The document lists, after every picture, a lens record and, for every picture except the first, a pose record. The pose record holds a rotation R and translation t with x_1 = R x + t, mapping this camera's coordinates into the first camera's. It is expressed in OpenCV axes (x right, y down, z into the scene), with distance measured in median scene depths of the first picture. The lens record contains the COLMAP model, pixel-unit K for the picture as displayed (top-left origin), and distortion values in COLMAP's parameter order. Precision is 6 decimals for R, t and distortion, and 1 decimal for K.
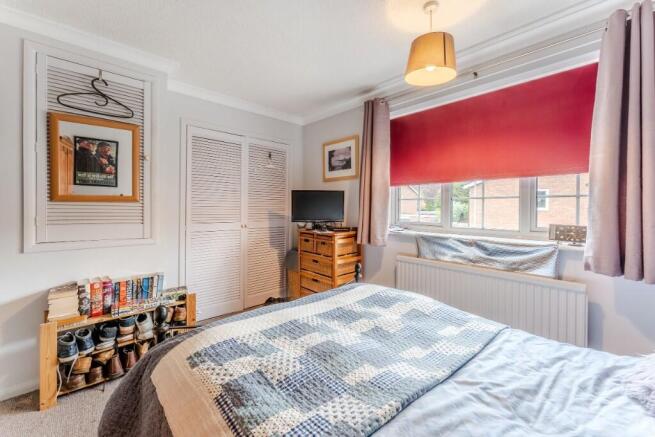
lens RADIAL K [[269.1, 0, 327.9], [0, 269.1, 210.2], [0, 0, 1]] dist [-0.001450, -0.000164]
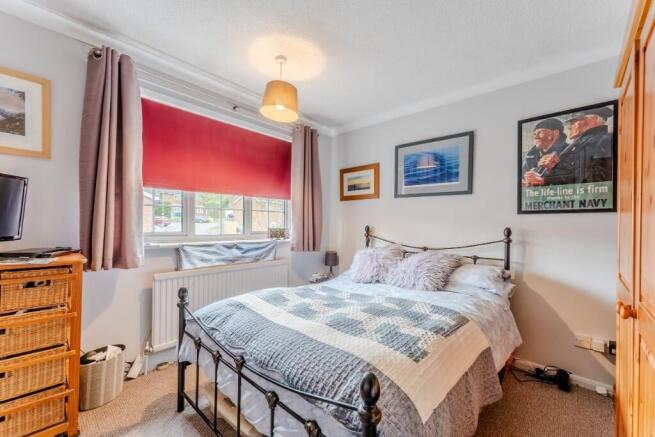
lens RADIAL K [[269.8, 0, 328.0], [0, 269.8, 226.1], [0, 0, 1]] dist [0.007542, 0.000088]
pose [[-0.091672, -0.014451, 0.995684, -0.772993], [-0.002795, 0.999894, 0.014255, 0.014541], [-0.995785, -0.001476, -0.091703, 0.737796]]
